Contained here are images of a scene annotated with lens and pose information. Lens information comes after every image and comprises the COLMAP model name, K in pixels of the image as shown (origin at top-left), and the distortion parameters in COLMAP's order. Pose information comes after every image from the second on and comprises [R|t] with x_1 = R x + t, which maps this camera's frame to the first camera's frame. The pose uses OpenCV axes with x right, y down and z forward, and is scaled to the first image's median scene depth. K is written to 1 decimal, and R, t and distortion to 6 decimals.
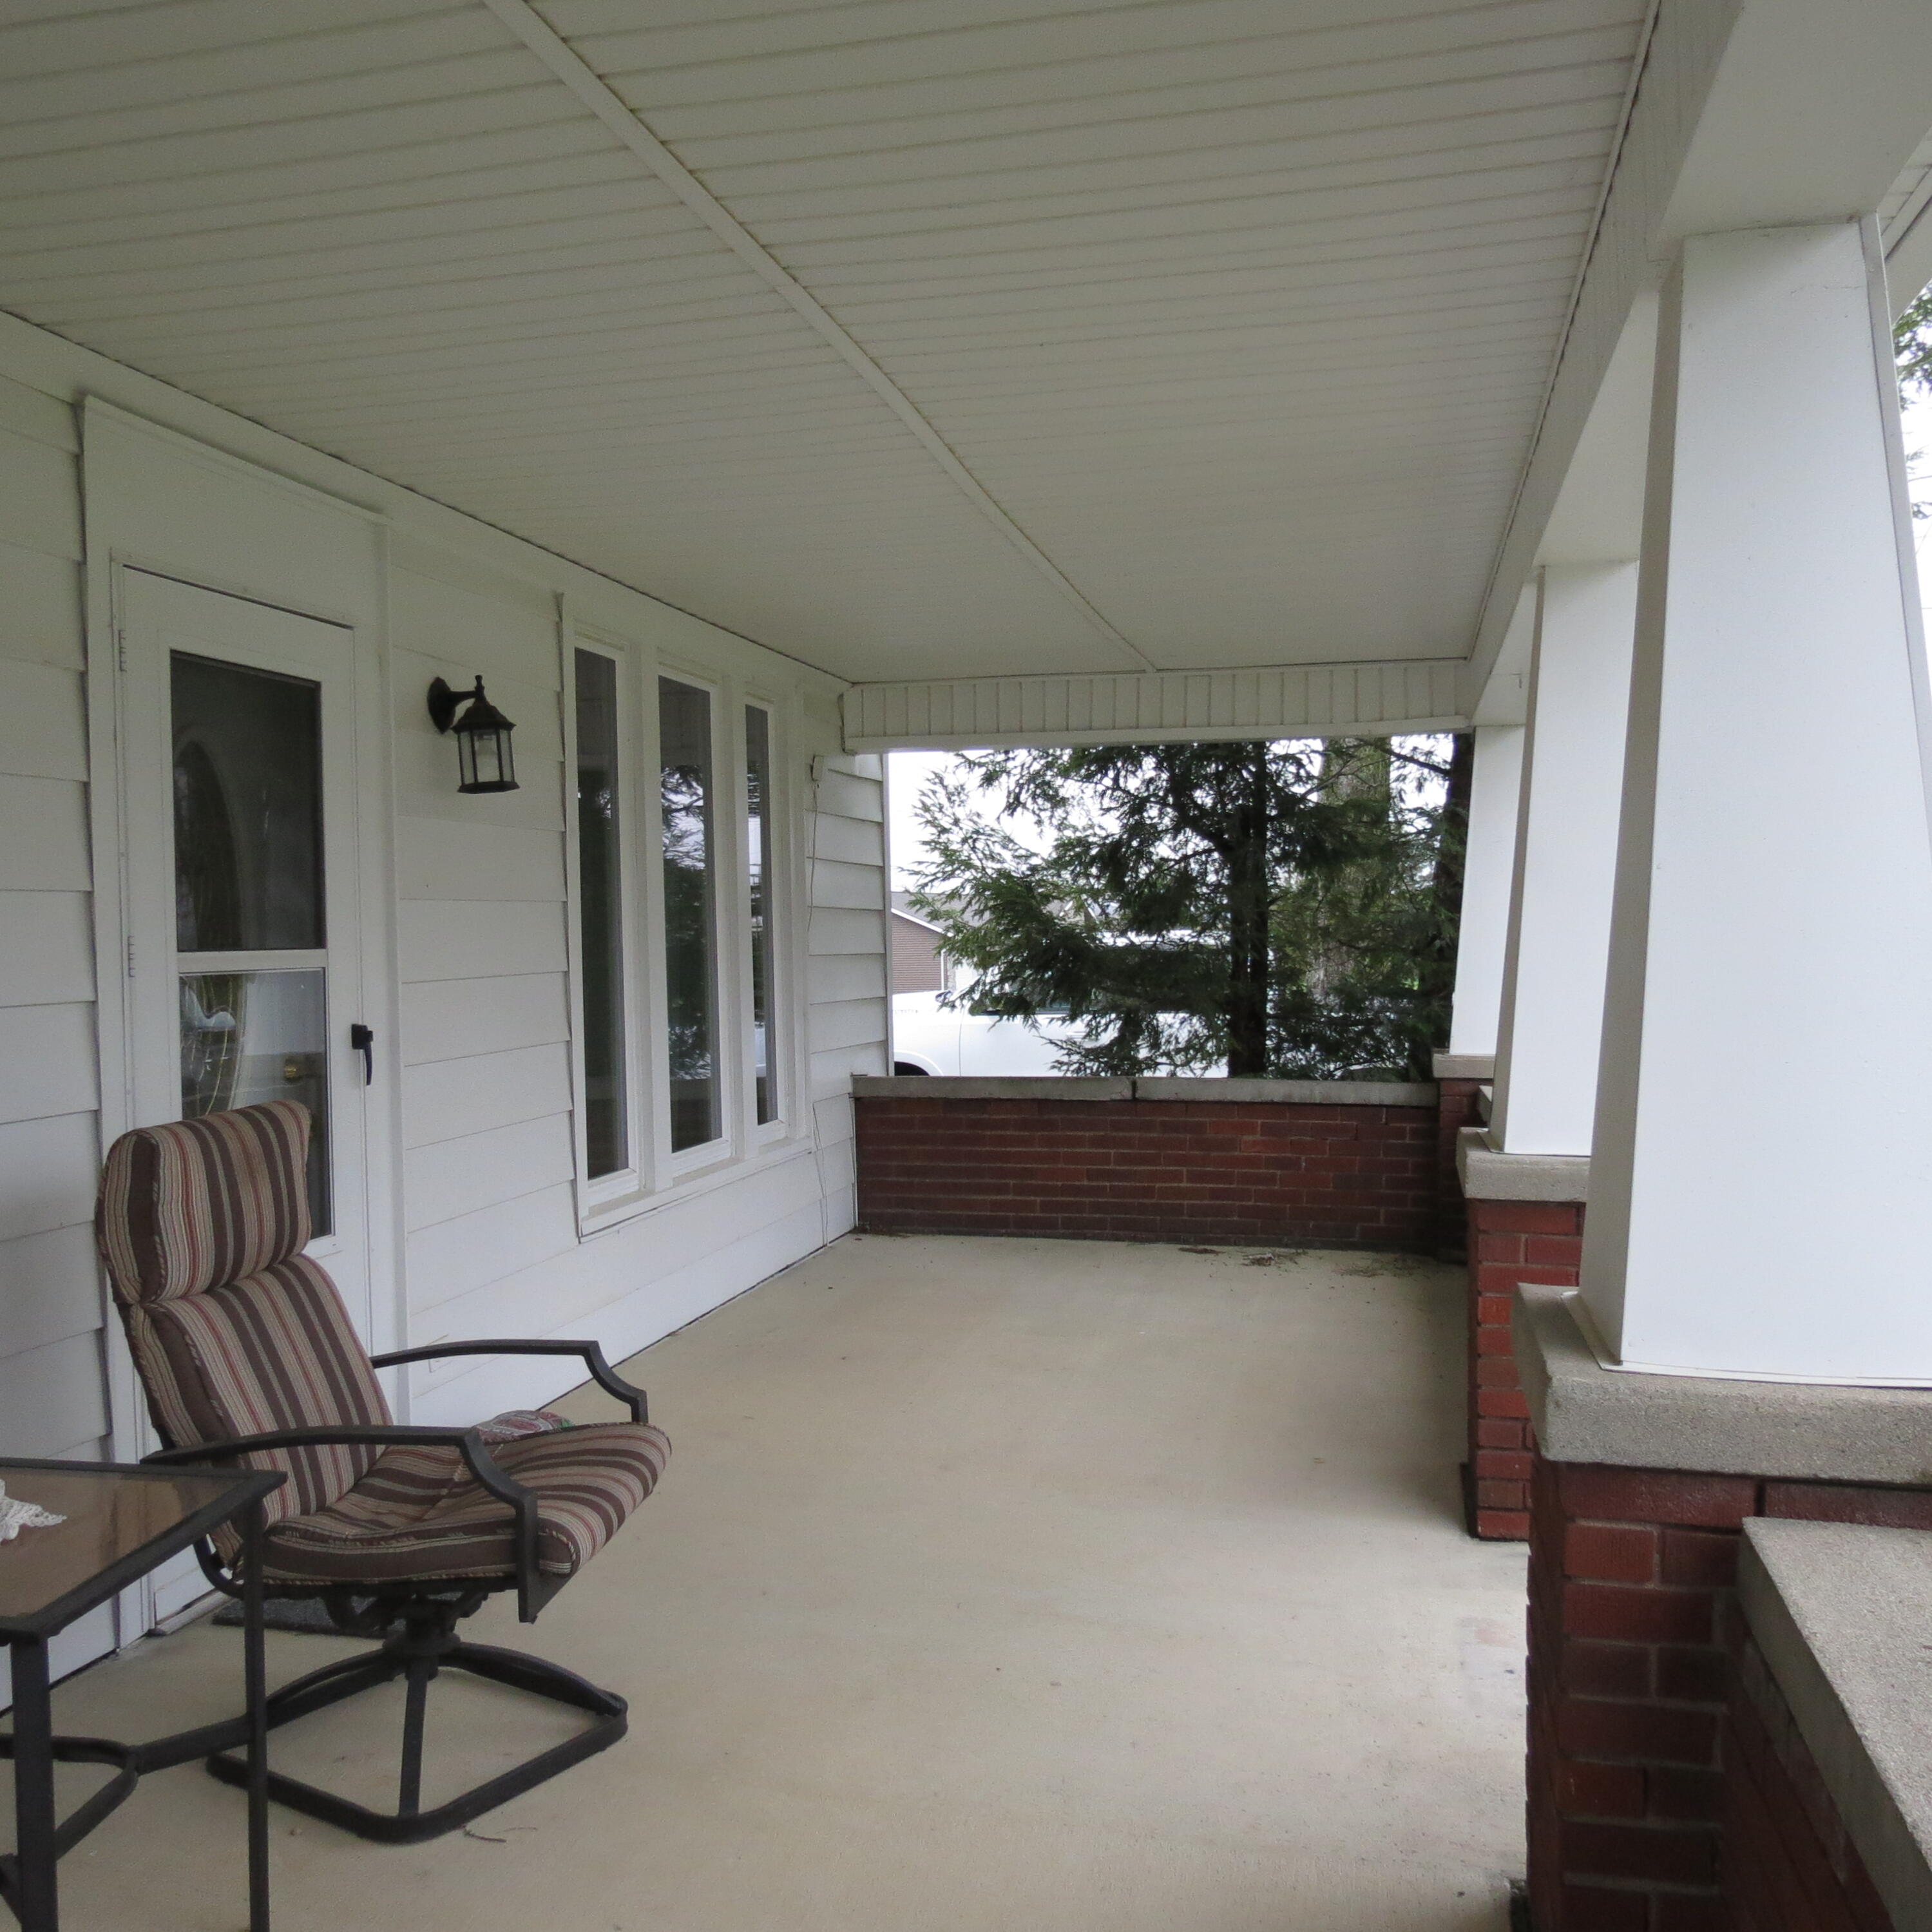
lens RADIAL K [[1829.1, 0, 966.0], [0, 1829.1, 966.0], [0, 0, 1]] dist [-0.026873, 0.002722]
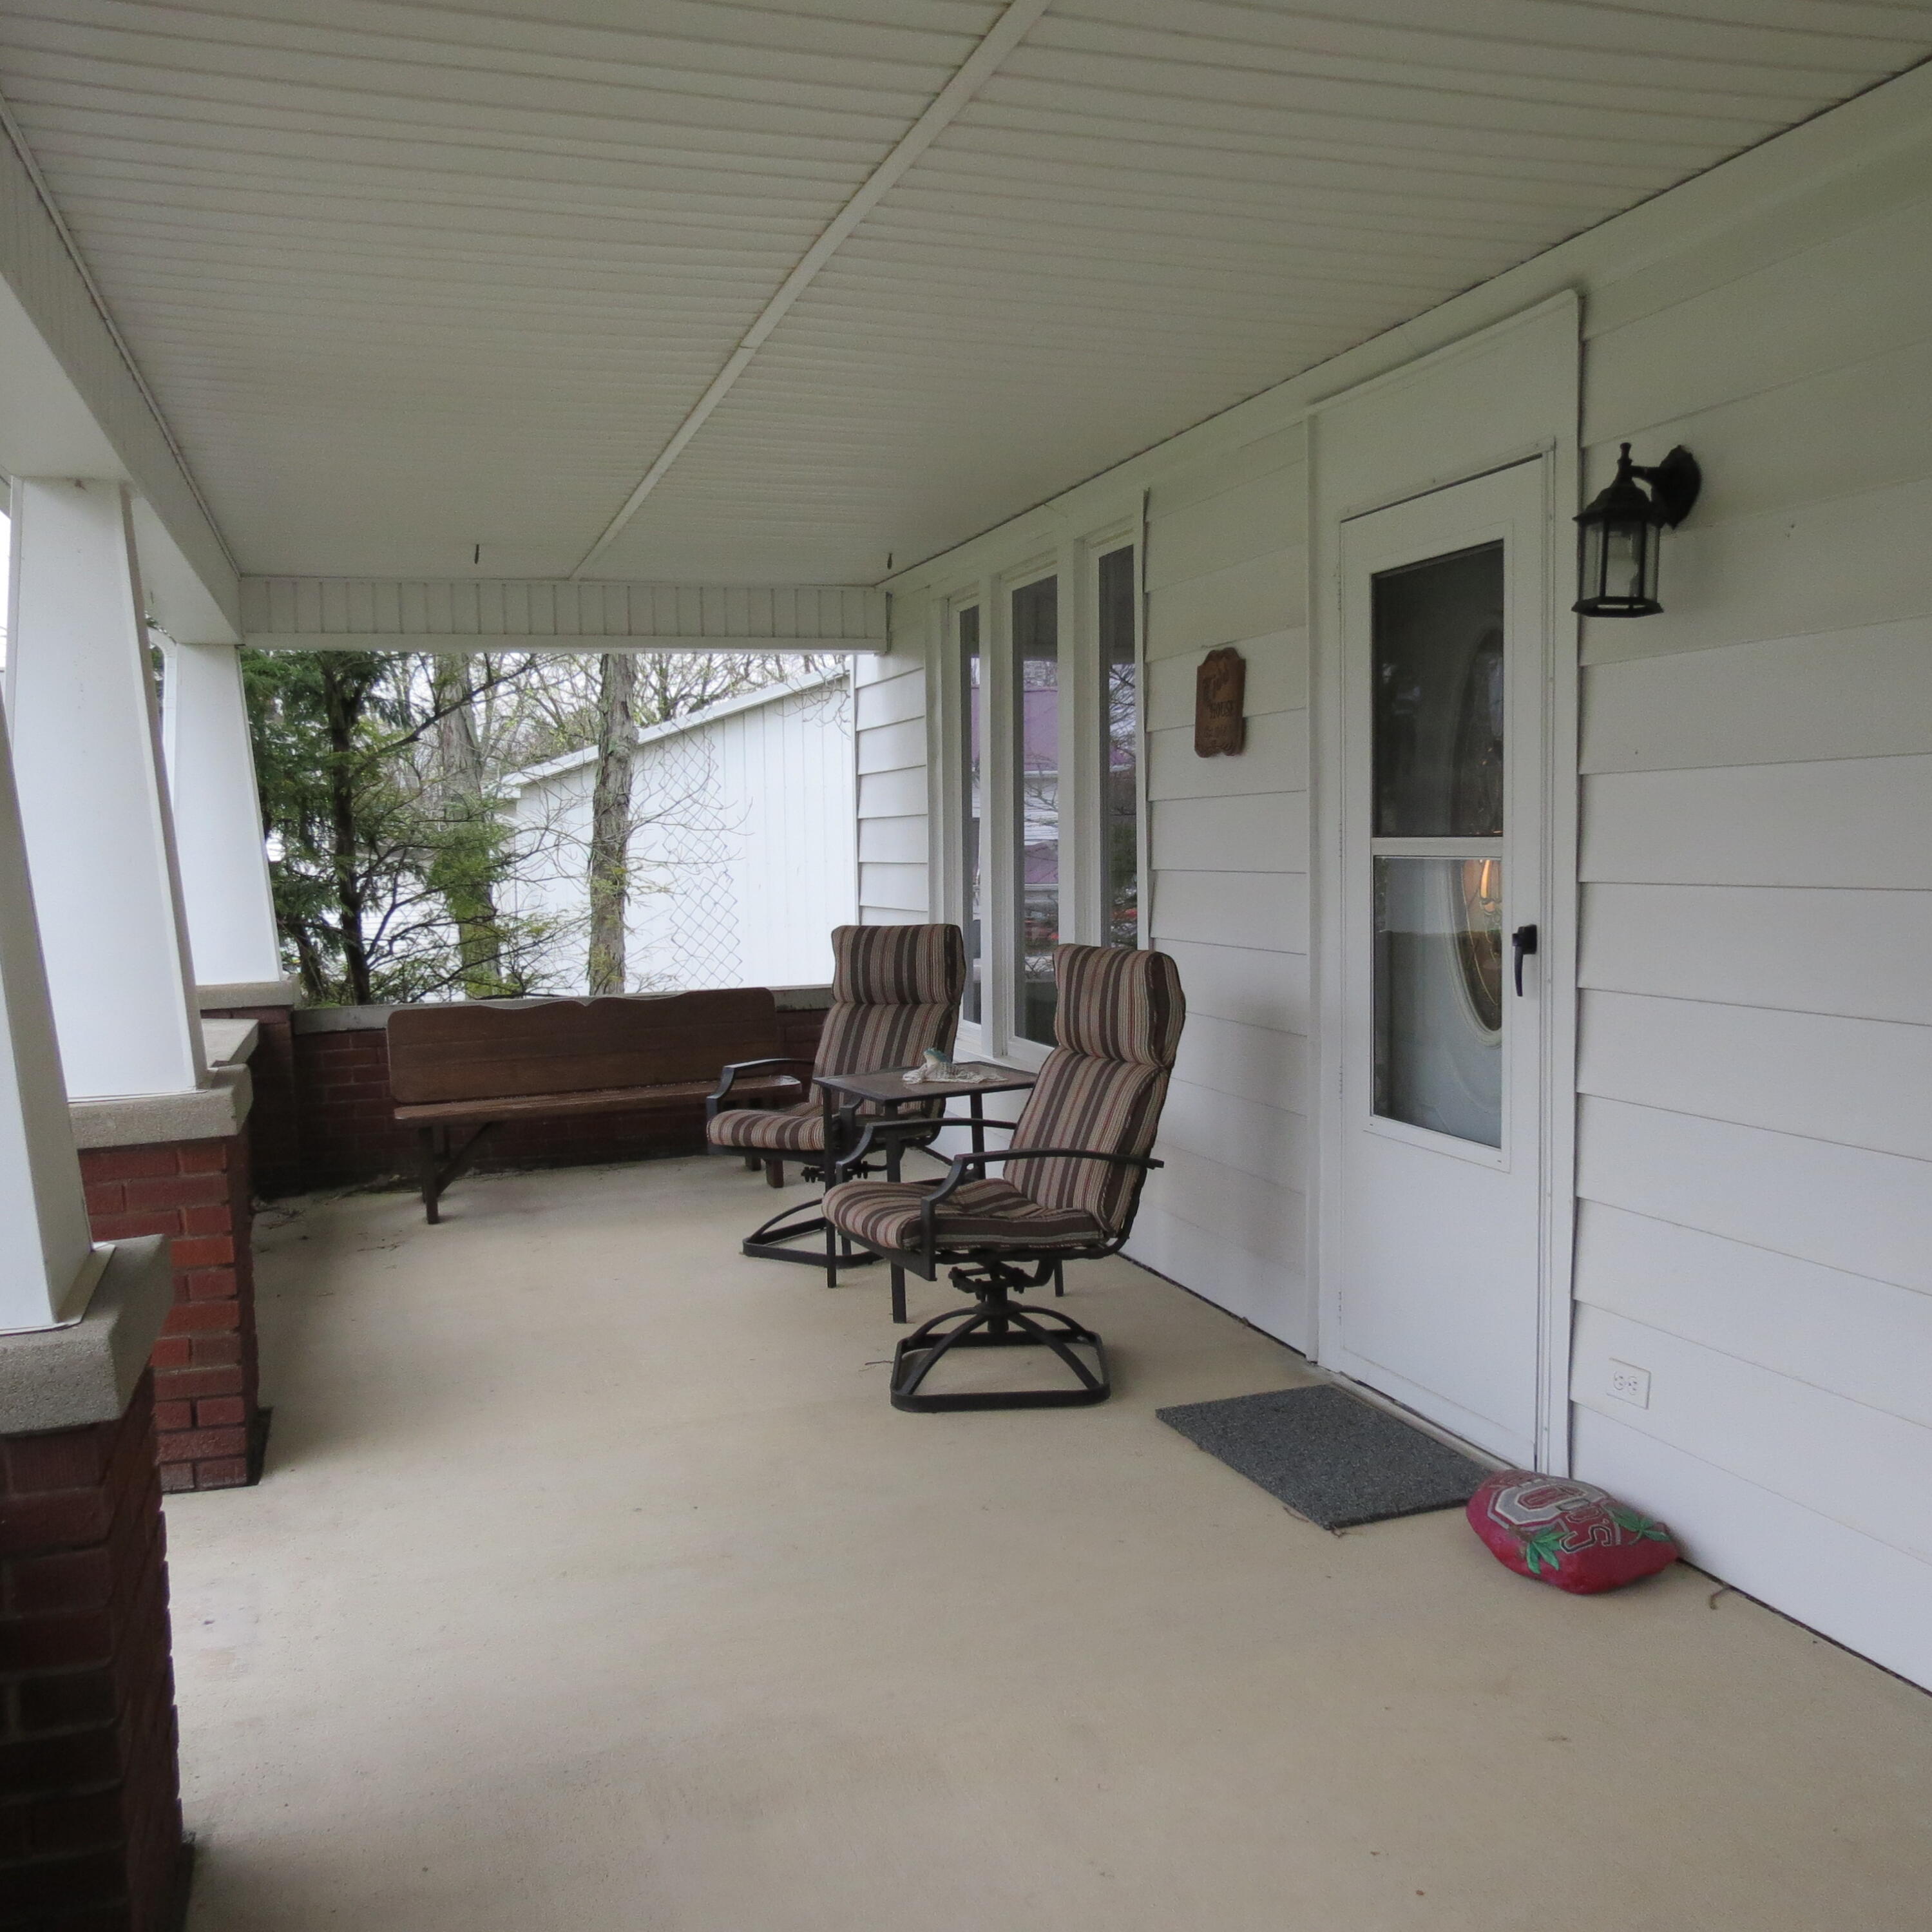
lens RADIAL K [[1829.1, 0, 966.0], [0, 1829.1, 966.0], [0, 0, 1]] dist [-0.026873, 0.002722]
pose [[-0.846364, 0.069850, -0.528004, 0.390753], [0.021490, 0.995034, 0.097186, -0.042344], [0.532170, 0.070908, -0.843663, 1.770859]]
